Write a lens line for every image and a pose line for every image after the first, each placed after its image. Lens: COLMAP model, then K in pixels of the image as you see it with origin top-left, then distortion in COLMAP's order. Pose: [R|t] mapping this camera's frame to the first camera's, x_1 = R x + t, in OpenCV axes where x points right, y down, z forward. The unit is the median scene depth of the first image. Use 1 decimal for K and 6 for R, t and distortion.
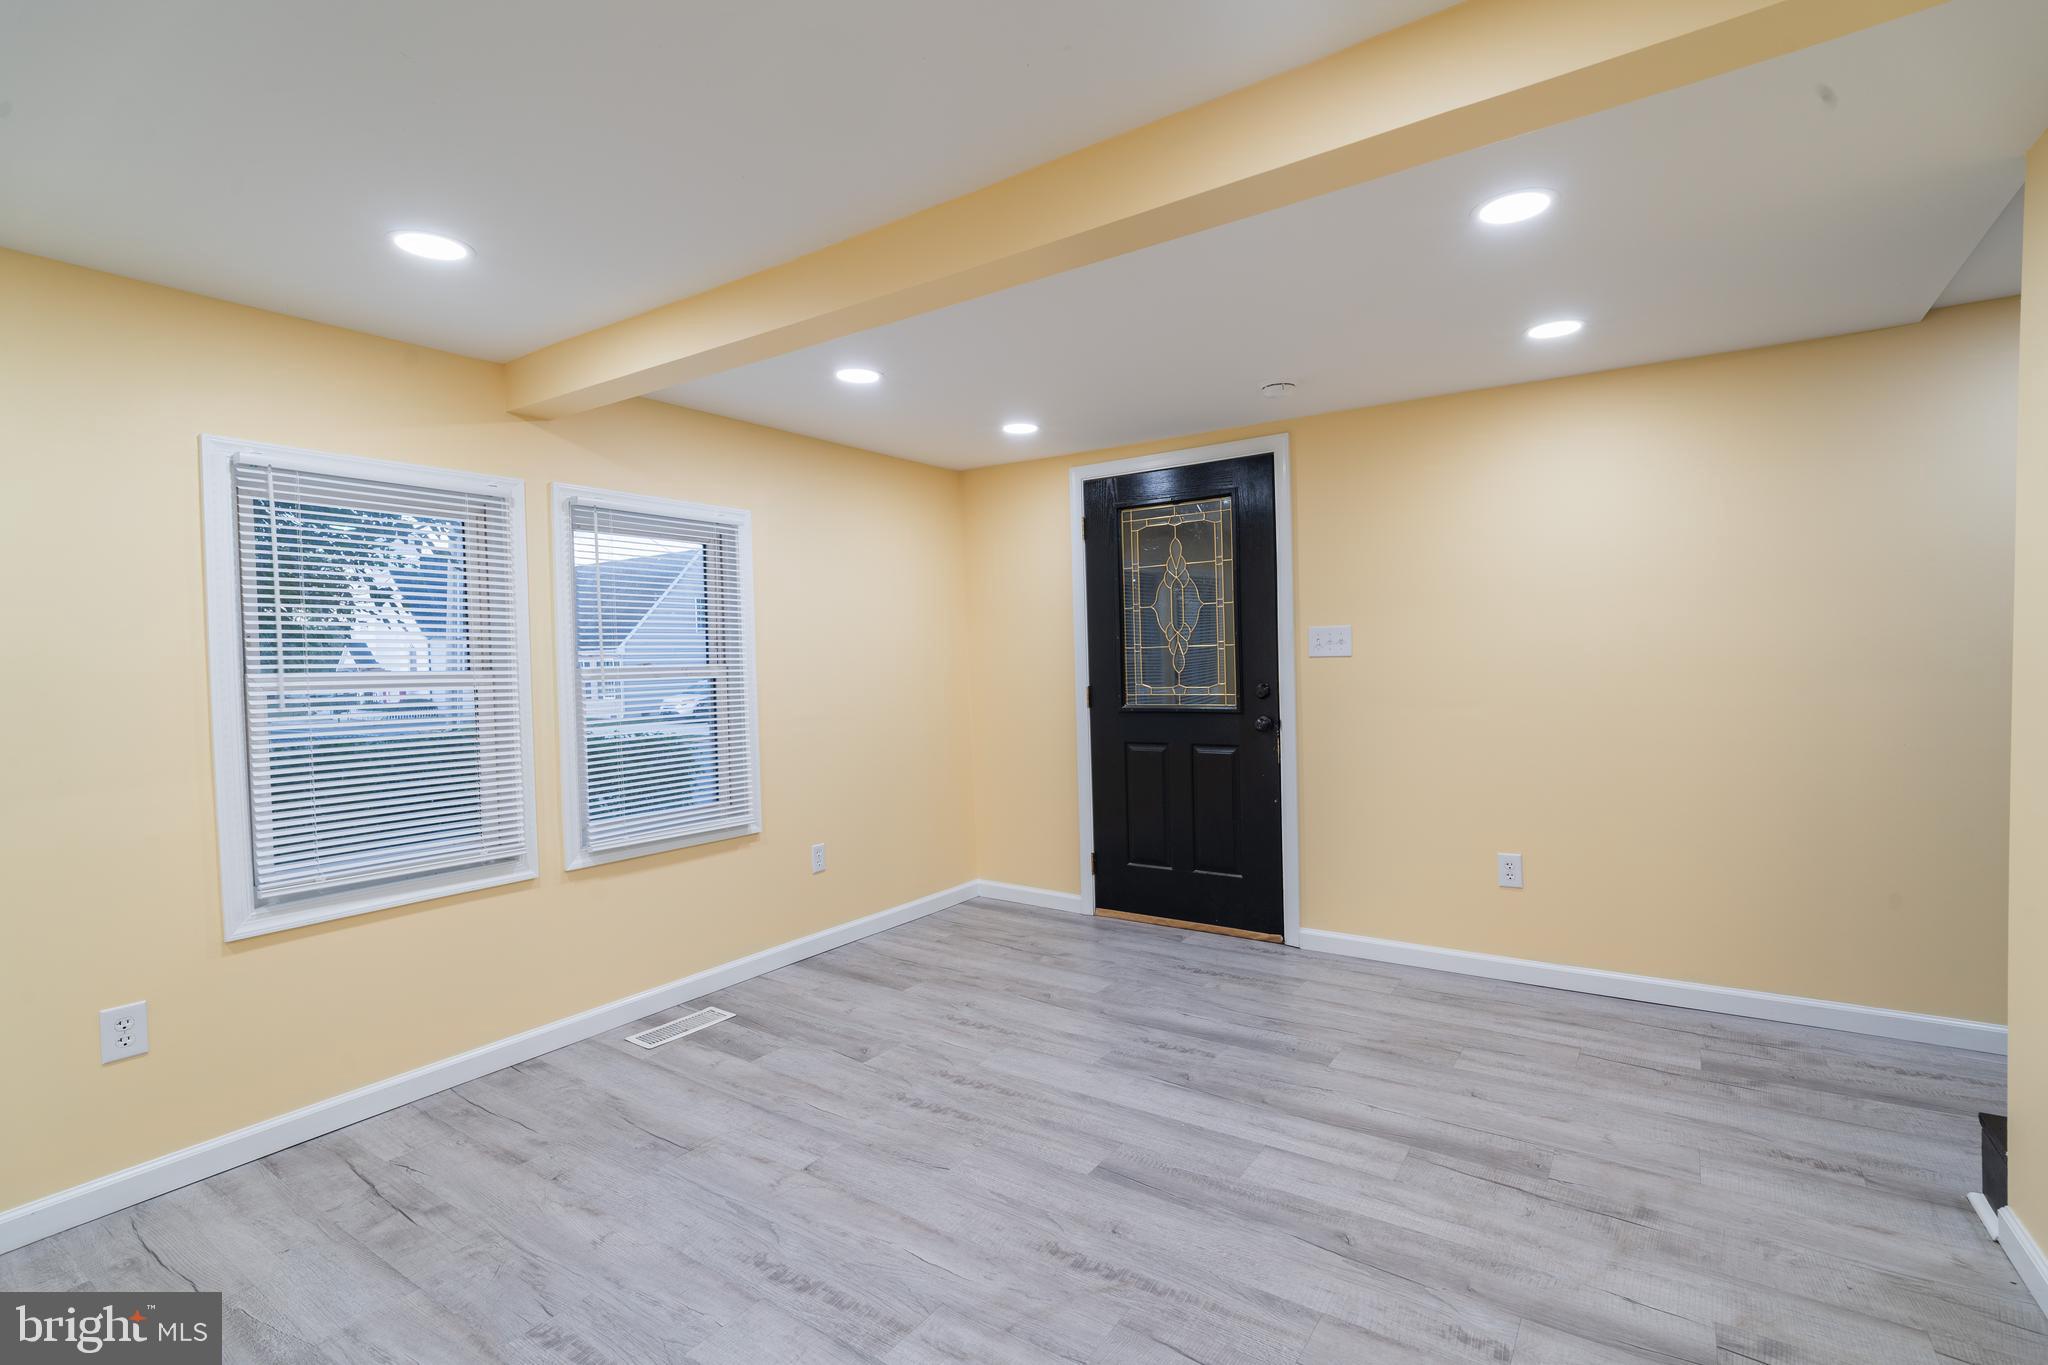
lens RADIAL K [[955.0, 0, 1026.2], [0, 955.0, 678.9], [0, 0, 1]] dist [-0.016848, 0.007757]
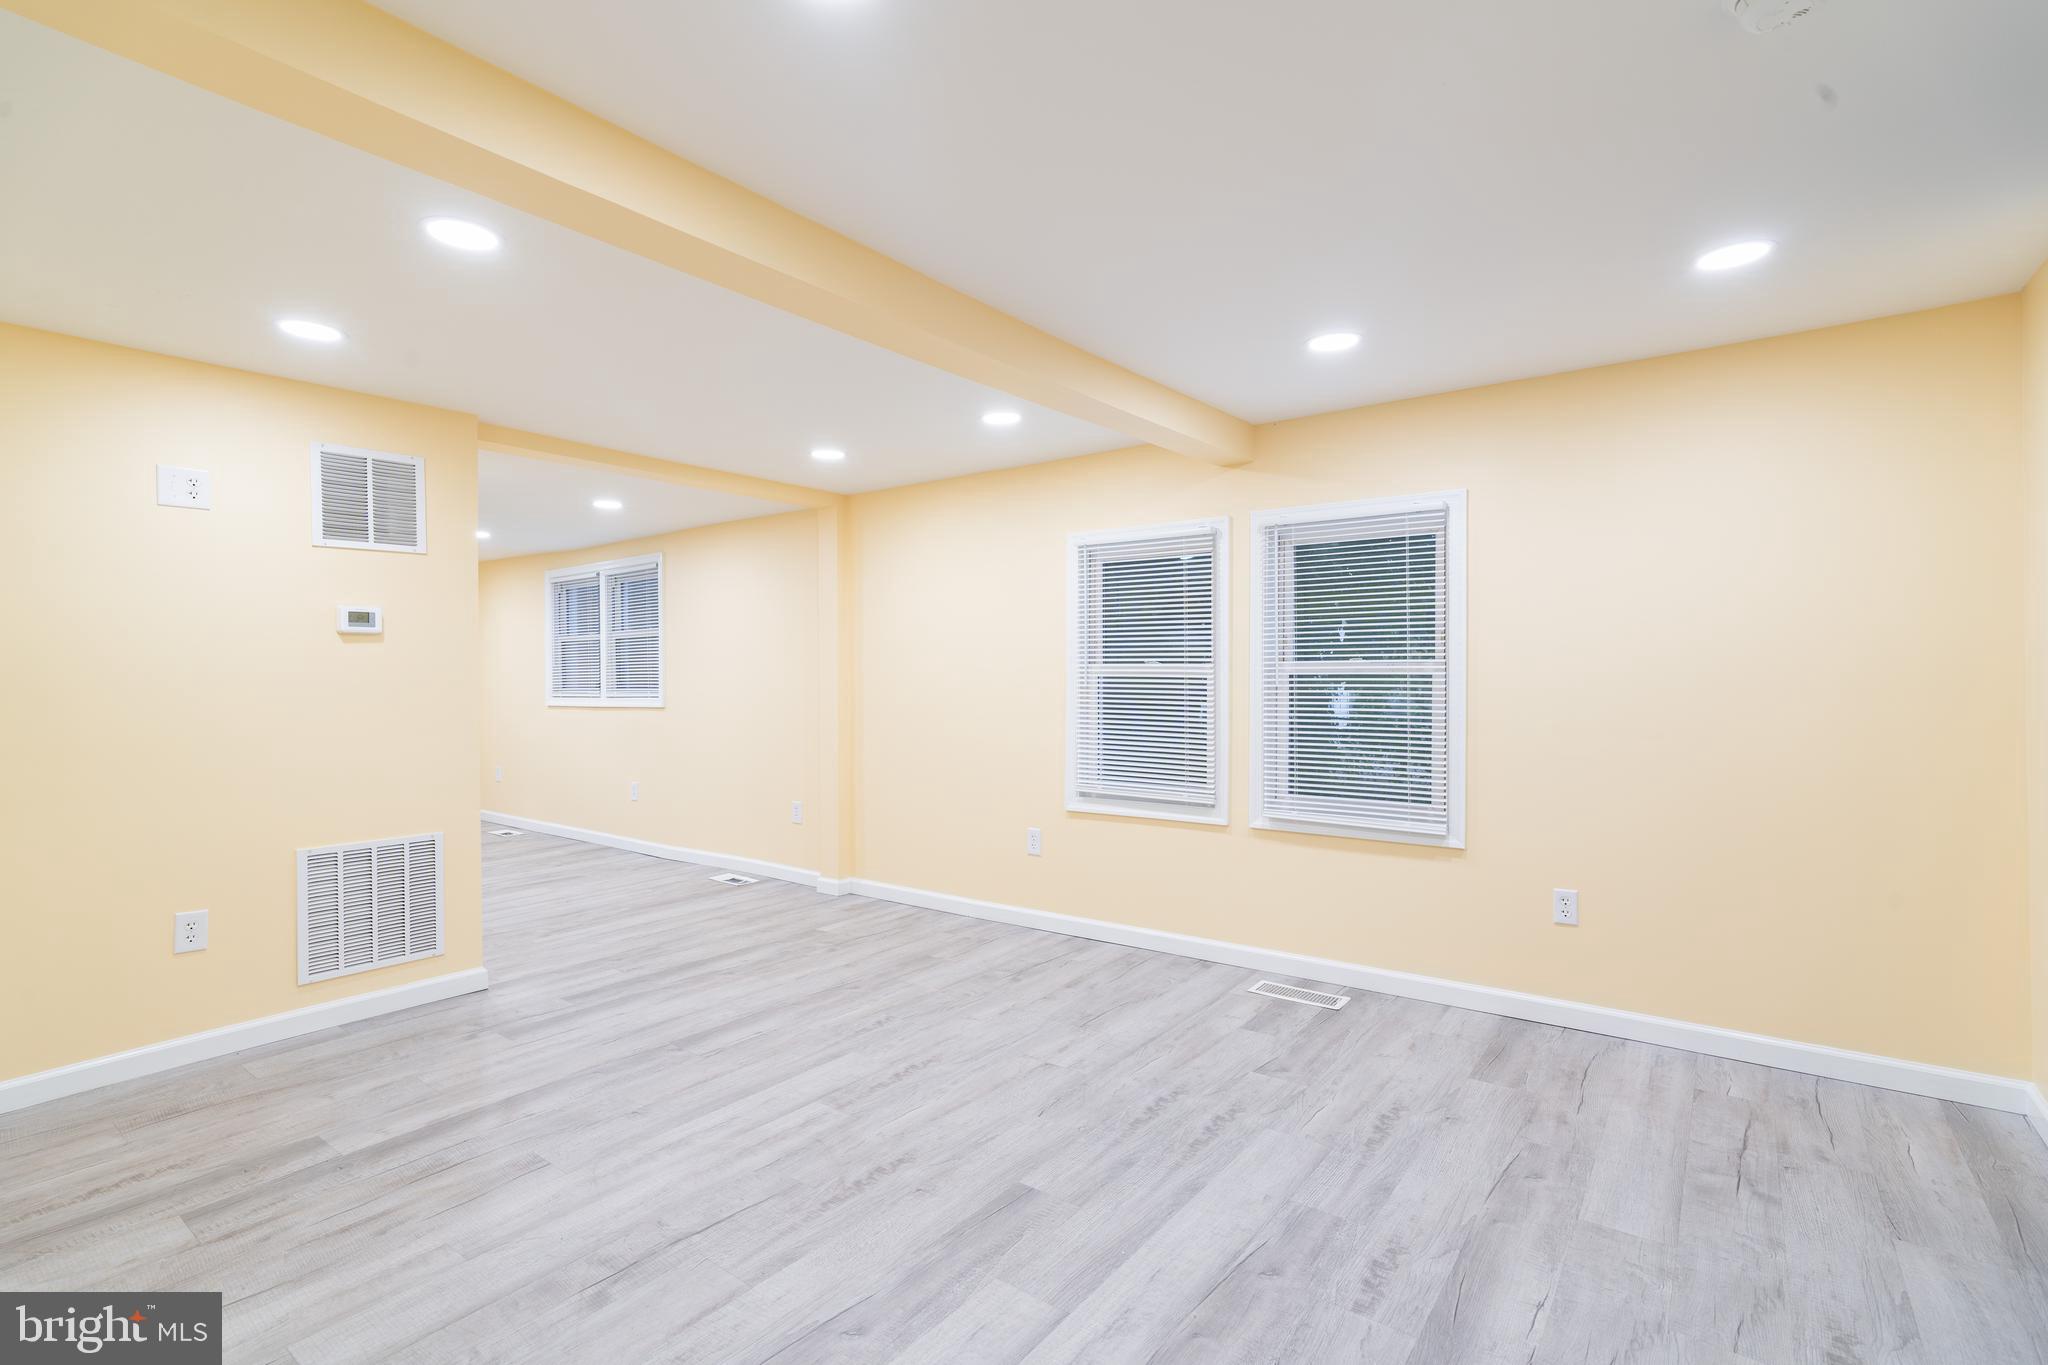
lens RADIAL K [[955.0, 0, 1026.3], [0, 955.0, 678.1], [0, 0, 1]] dist [-0.016848, 0.007757]
pose [[-0.045925, 0.026668, -0.998589, 0.927559], [-0.014902, 0.999514, 0.027378, -0.025934], [0.998834, 0.016139, -0.045505, 0.935218]]
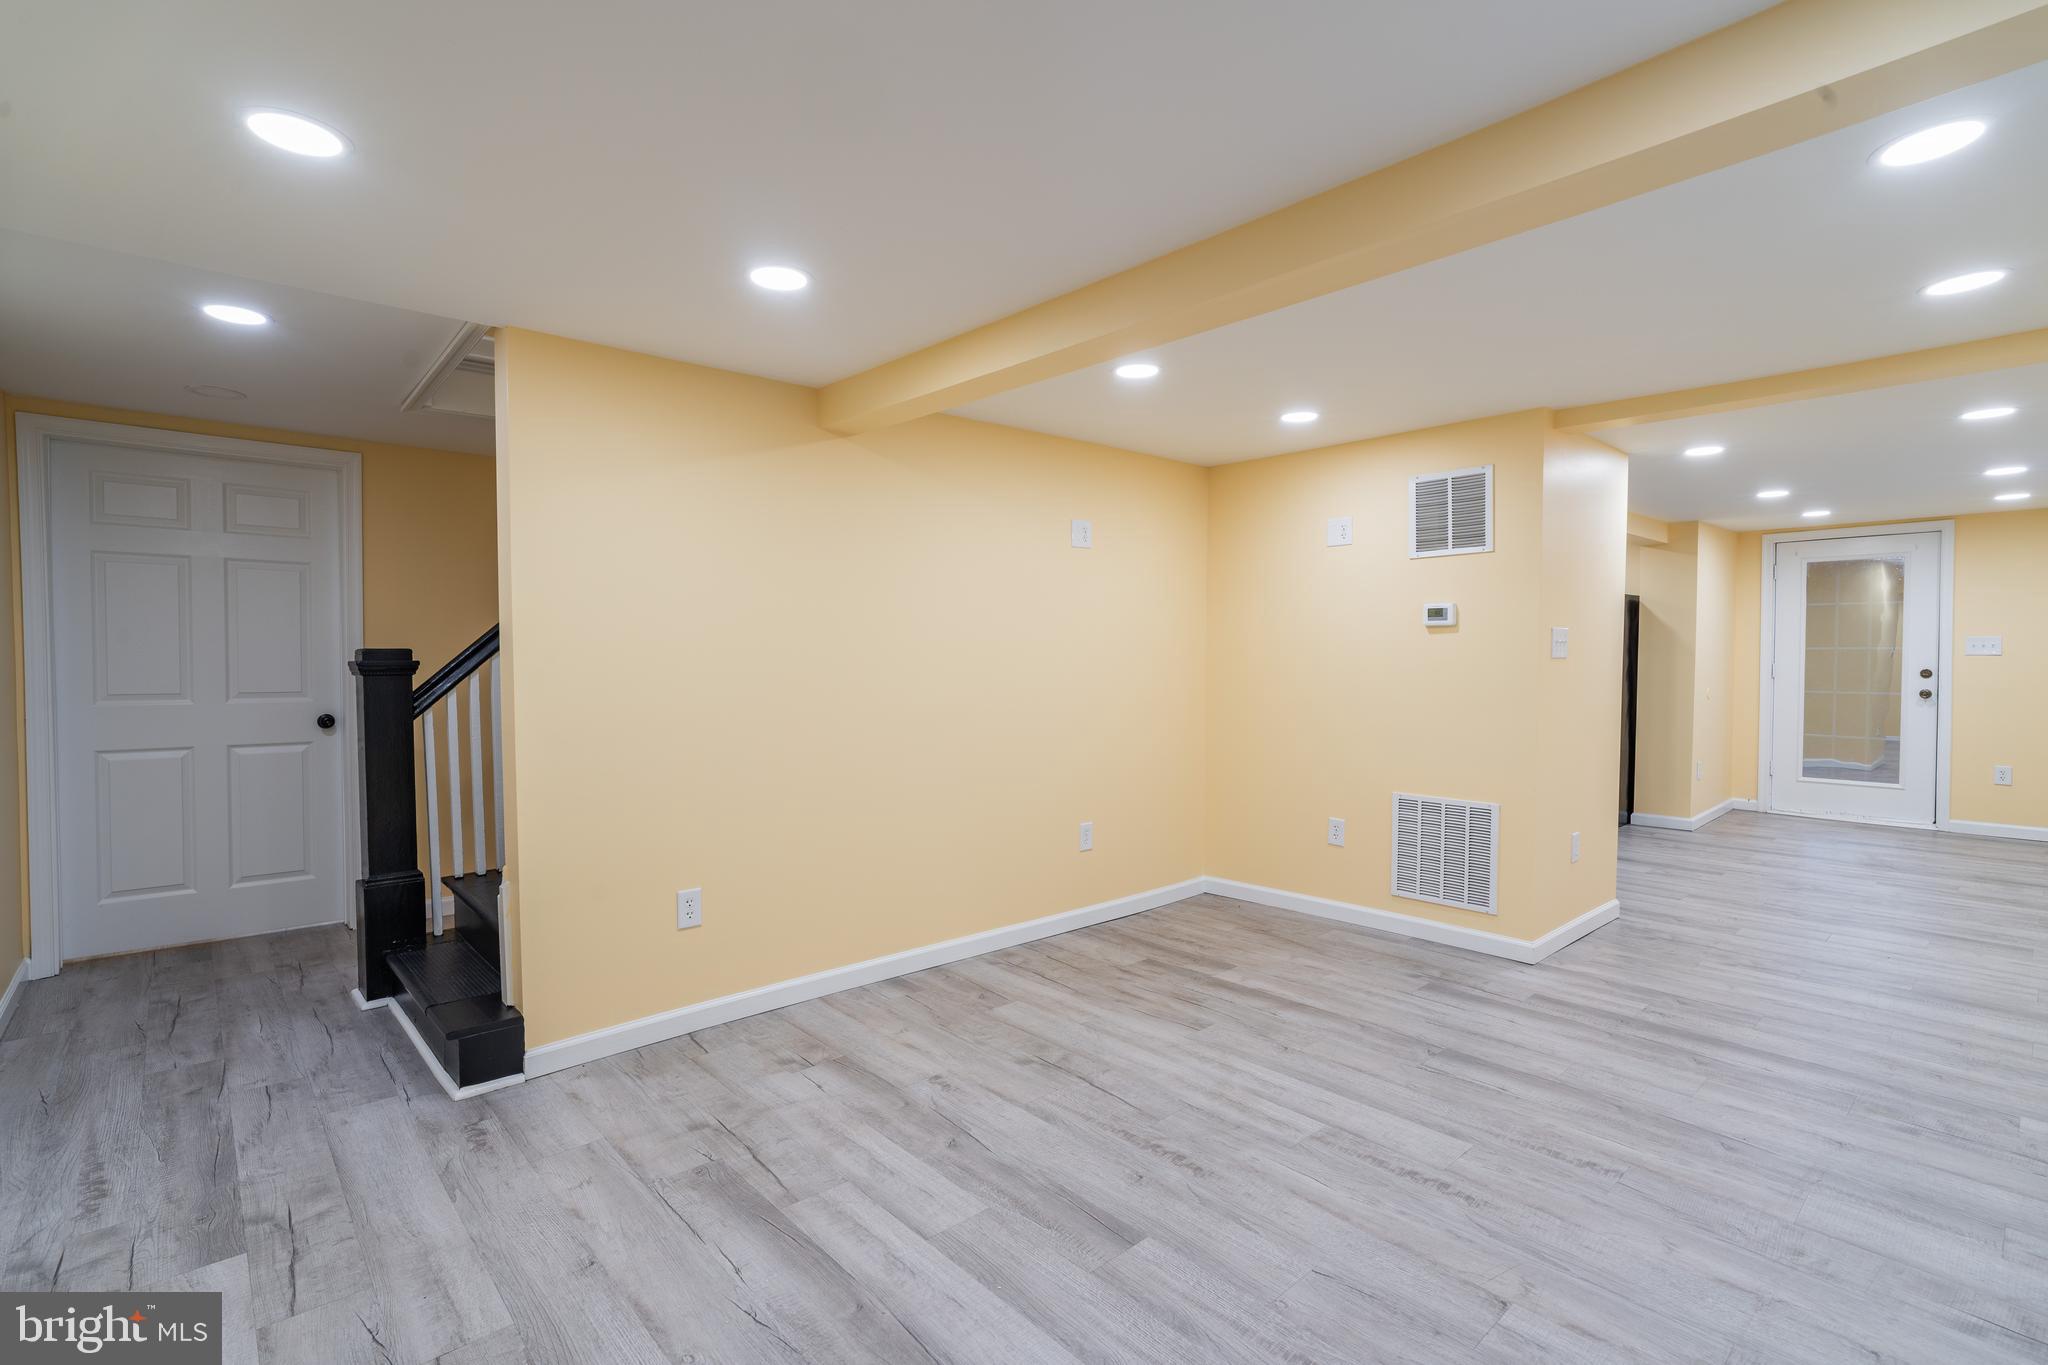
lens RADIAL K [[955.0, 0, 1020.0], [0, 955.0, 679.9], [0, 0, 1]] dist [-0.016848, 0.007757]
pose [[-0.970835, 0.015850, 0.239226, -0.036124], [0.027596, 0.998568, 0.045828, -0.040120], [-0.238157, 0.051093, -0.969882, 1.671433]]
